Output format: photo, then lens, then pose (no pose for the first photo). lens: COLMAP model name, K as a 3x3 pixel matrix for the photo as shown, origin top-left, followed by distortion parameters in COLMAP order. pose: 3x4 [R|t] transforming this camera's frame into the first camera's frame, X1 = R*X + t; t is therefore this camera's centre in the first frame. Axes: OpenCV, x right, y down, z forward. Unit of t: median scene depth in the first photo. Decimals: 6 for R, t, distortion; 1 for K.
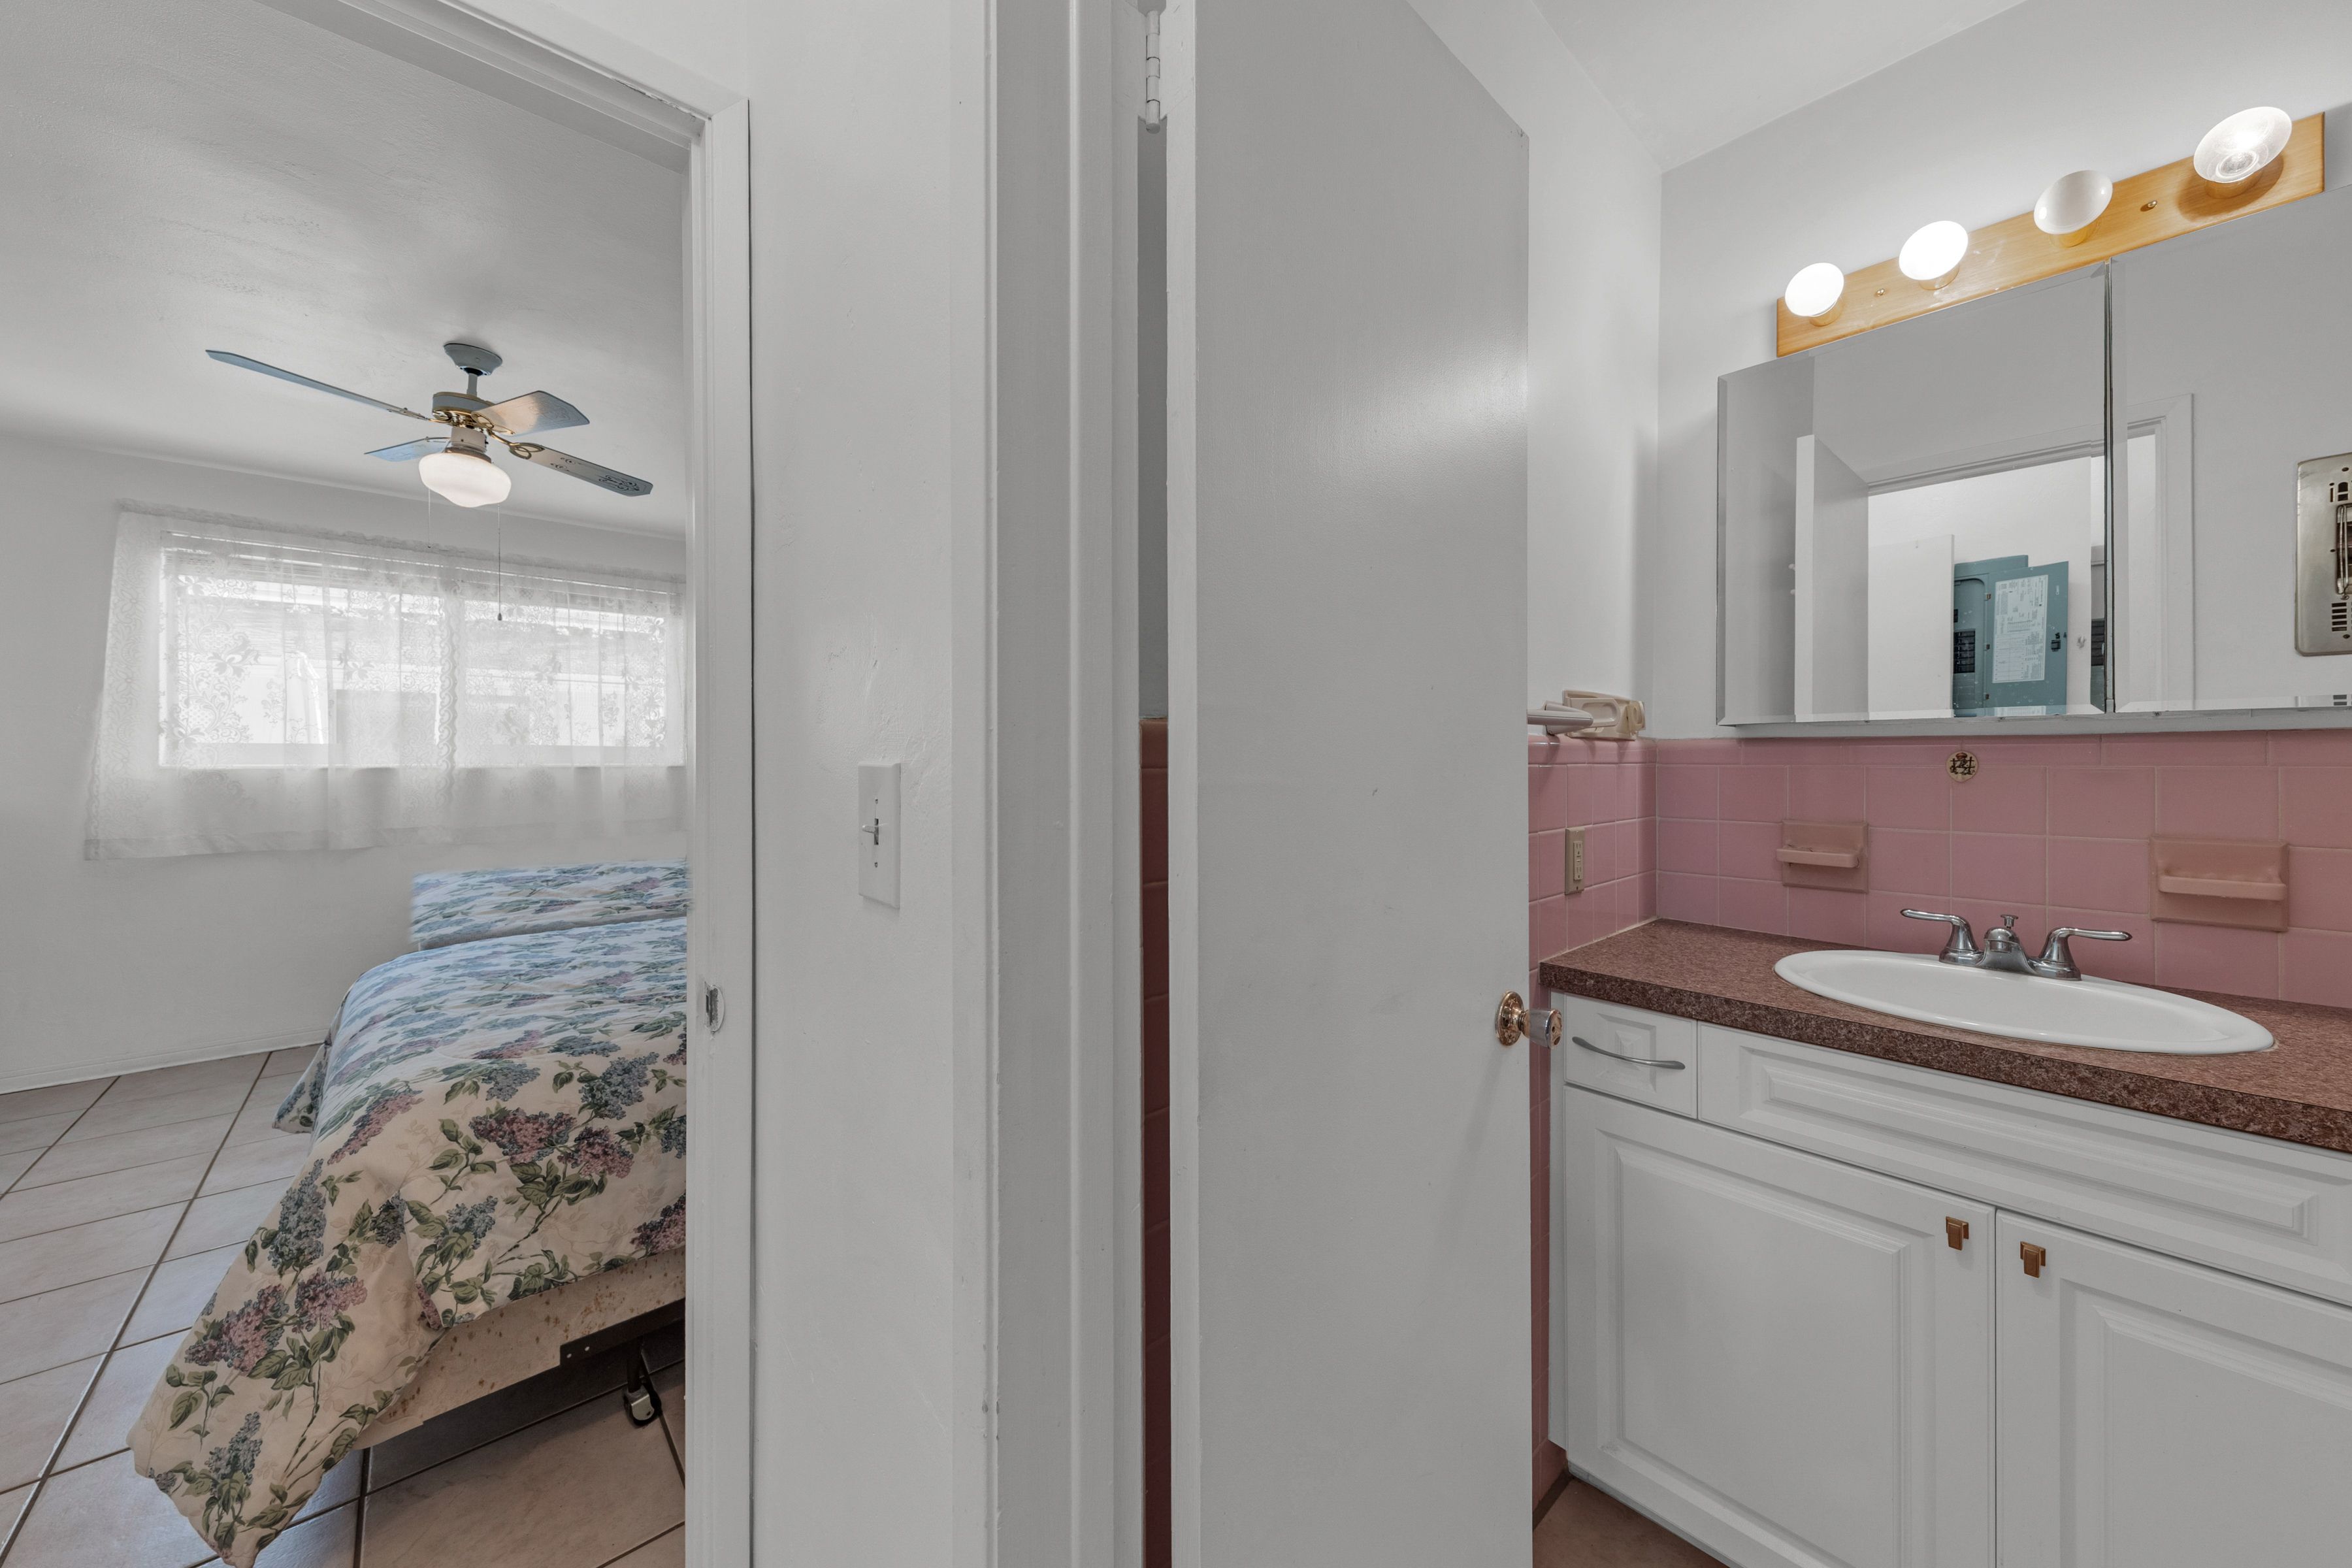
lens RADIAL K [[946.9, 0, 1179.2], [0, 946.9, 779.5], [0, 0, 1]] dist [0.008729, -0.000313]
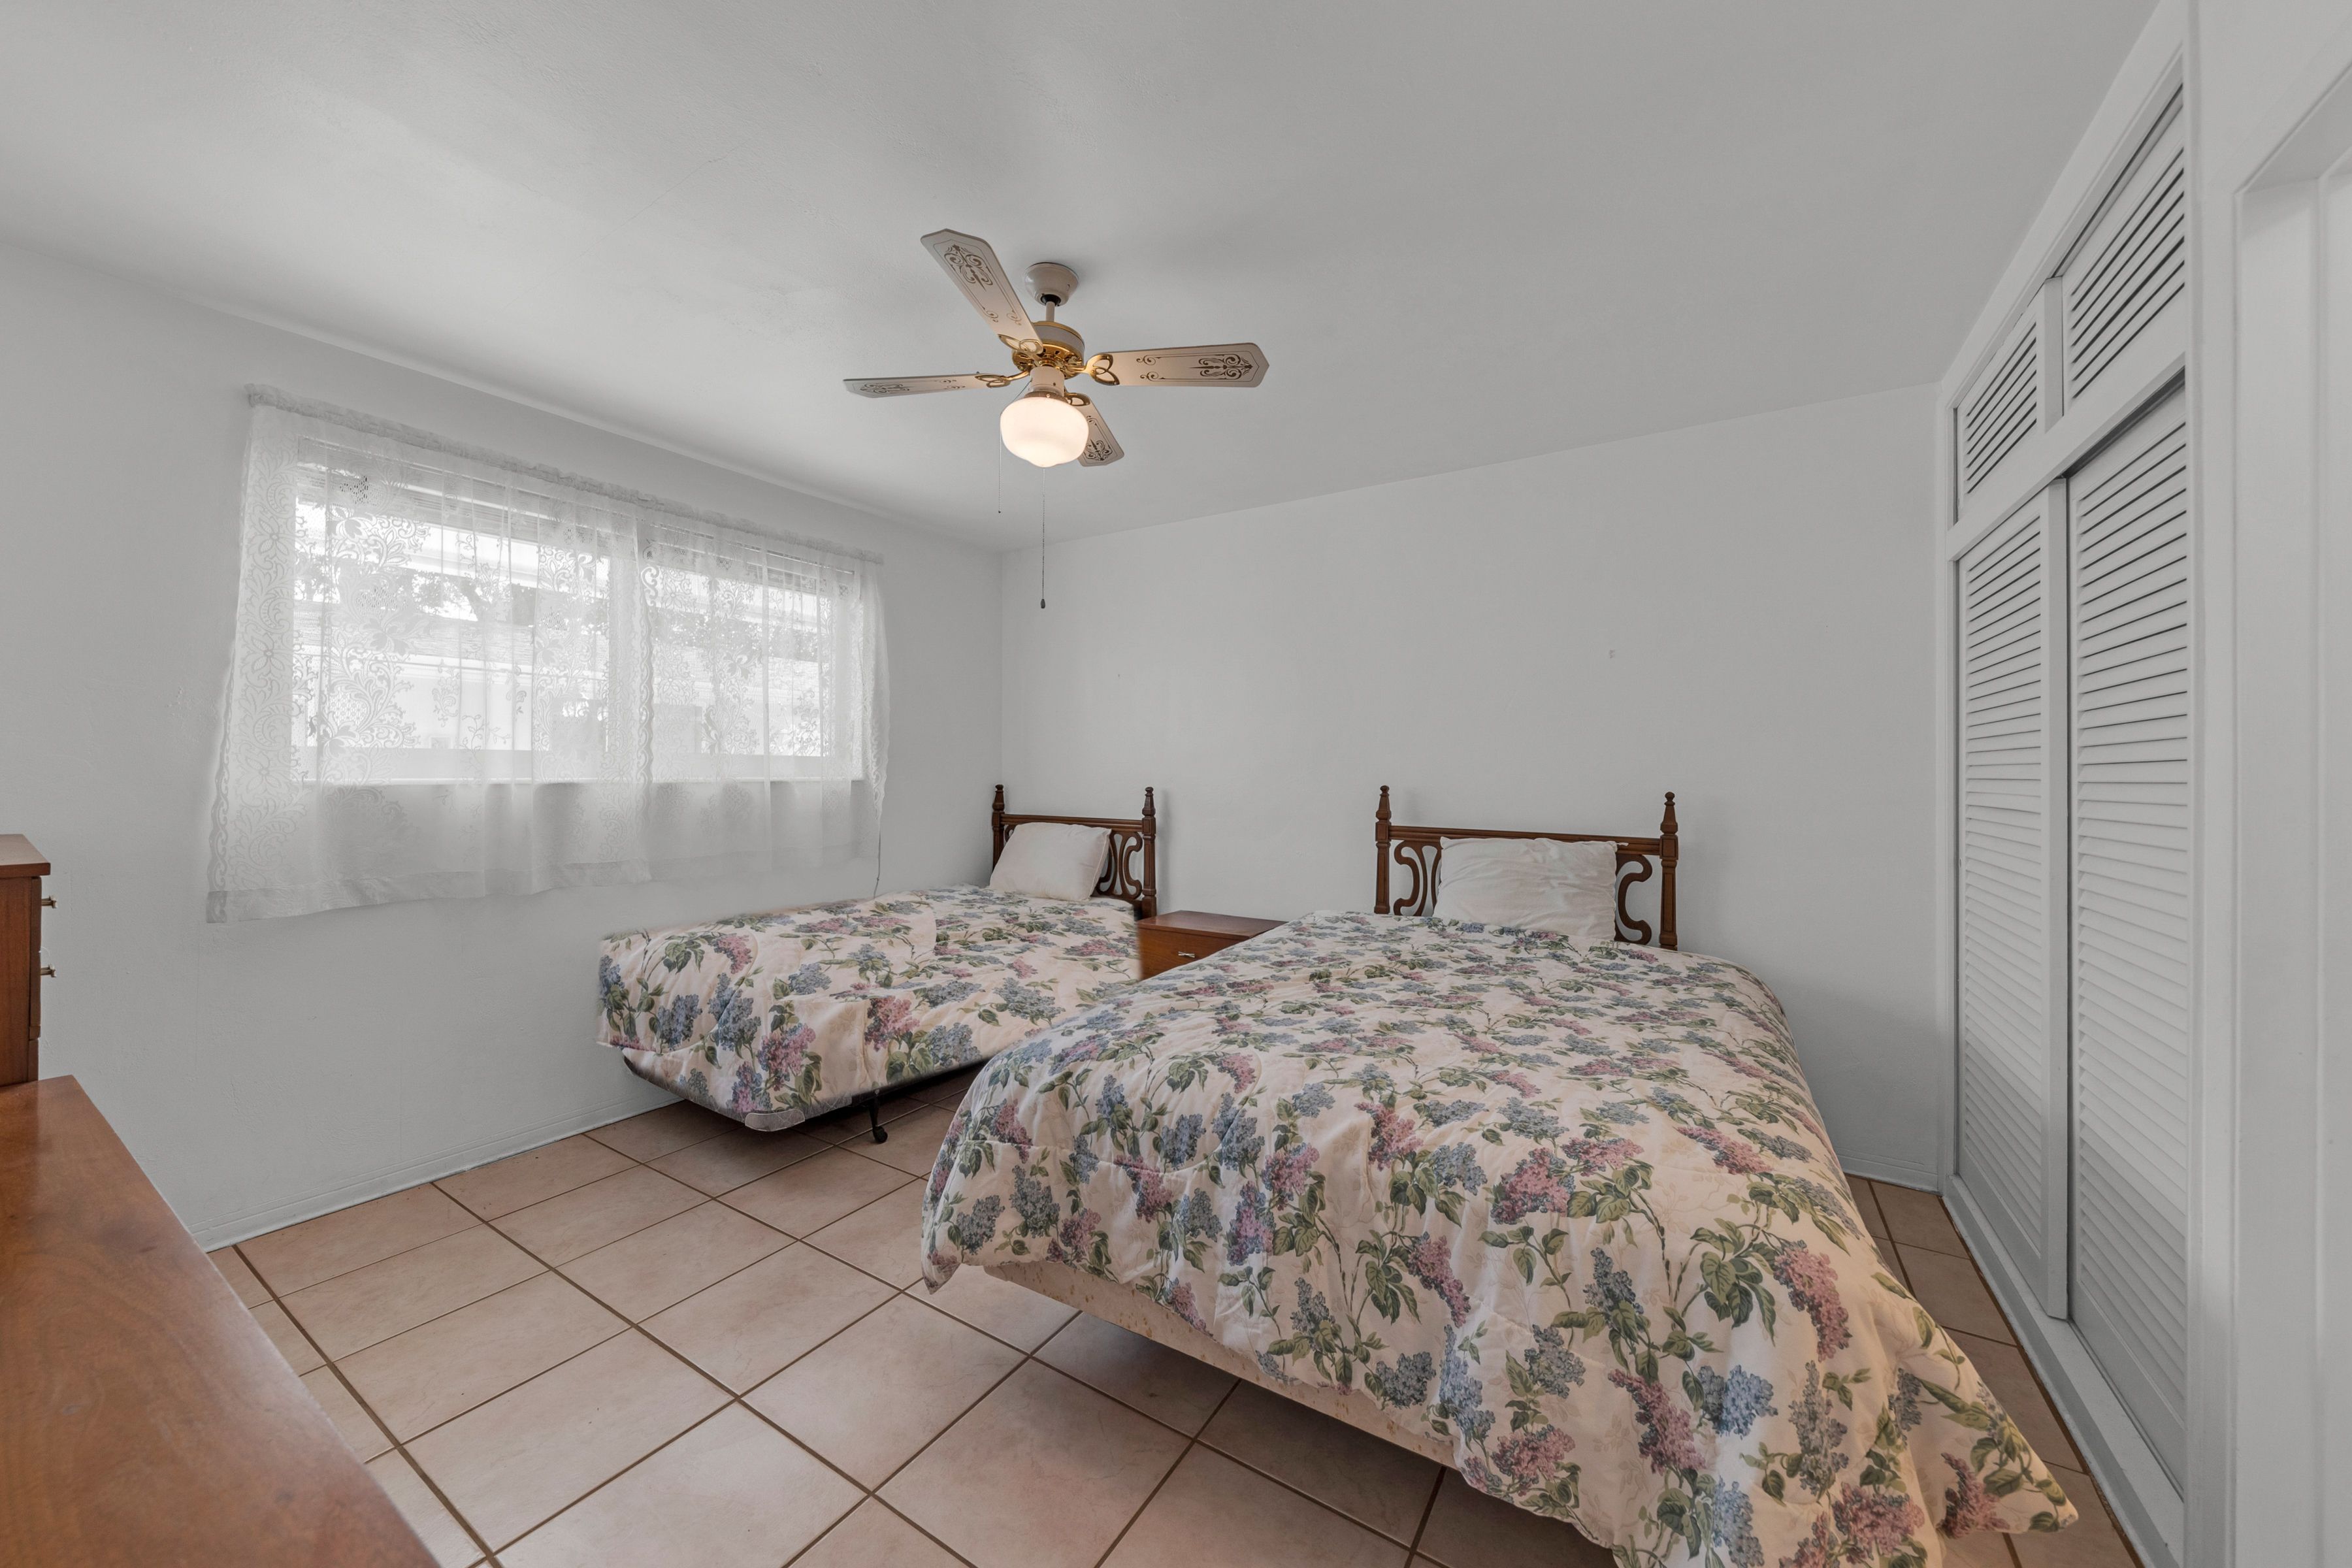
lens RADIAL K [[918.7, 0, 1176.0], [0, 918.7, 784.0], [0, 0, 1]] dist [-0.002485, -0.000352]
pose [[0.956965, 0.007716, 0.290101, -0.592410], [-0.008178, 0.999966, 0.000380, -0.015513], [-0.290088, -0.002736, 0.956996, 0.169928]]
